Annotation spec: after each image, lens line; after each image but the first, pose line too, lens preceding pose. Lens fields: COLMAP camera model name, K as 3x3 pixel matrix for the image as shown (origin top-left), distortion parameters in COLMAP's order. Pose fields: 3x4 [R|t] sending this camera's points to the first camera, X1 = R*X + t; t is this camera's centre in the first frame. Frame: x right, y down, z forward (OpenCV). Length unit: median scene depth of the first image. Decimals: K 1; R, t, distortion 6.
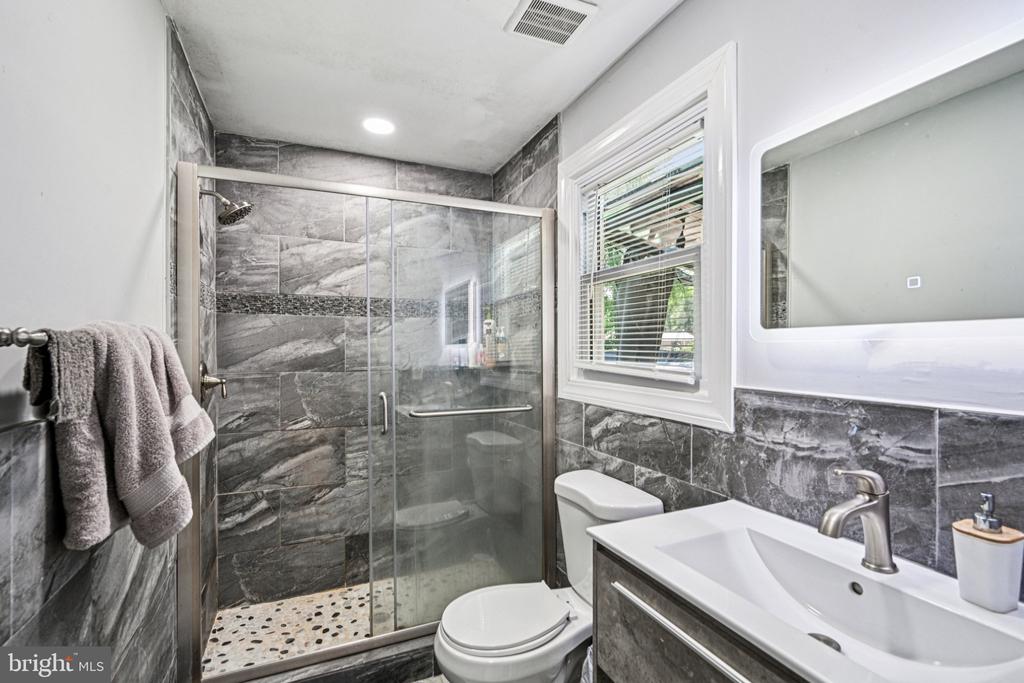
lens RADIAL K [[465.0, 0, 506.3], [0, 465.0, 346.7], [0, 0, 1]] dist [0.001527, -0.000720]
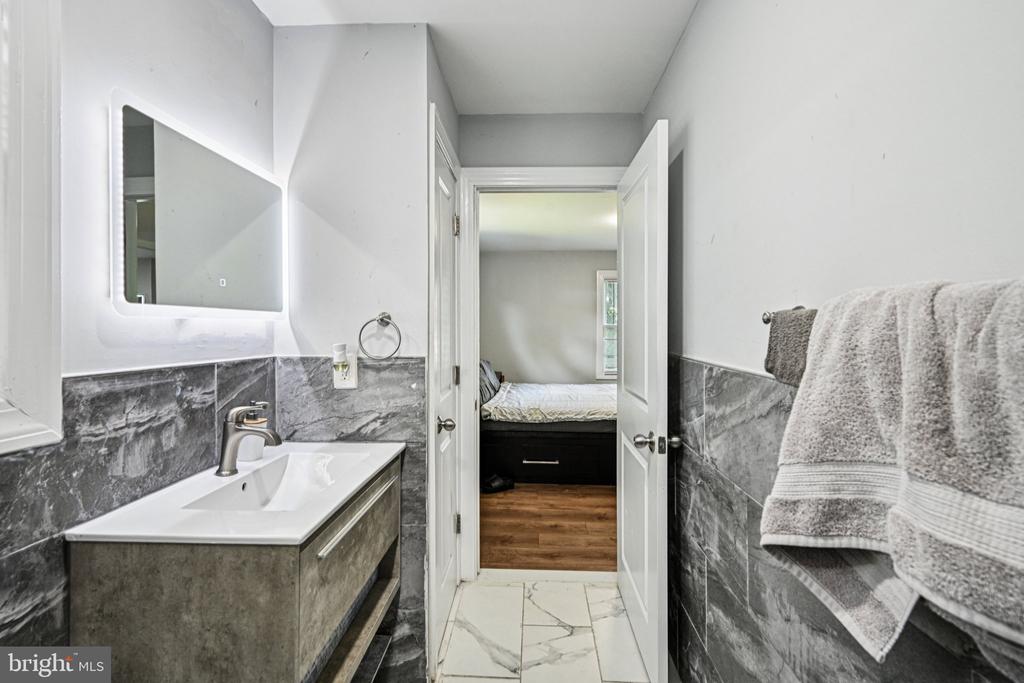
lens RADIAL K [[465.0, 0, 511.7], [0, 465.0, 333.9], [0, 0, 1]] dist [0.001527, -0.000720]
pose [[-0.899358, -0.003630, 0.437197, -0.507865], [-0.000658, 0.999976, 0.006948, 0.016596], [-0.437212, 0.005961, -0.899339, 1.507189]]
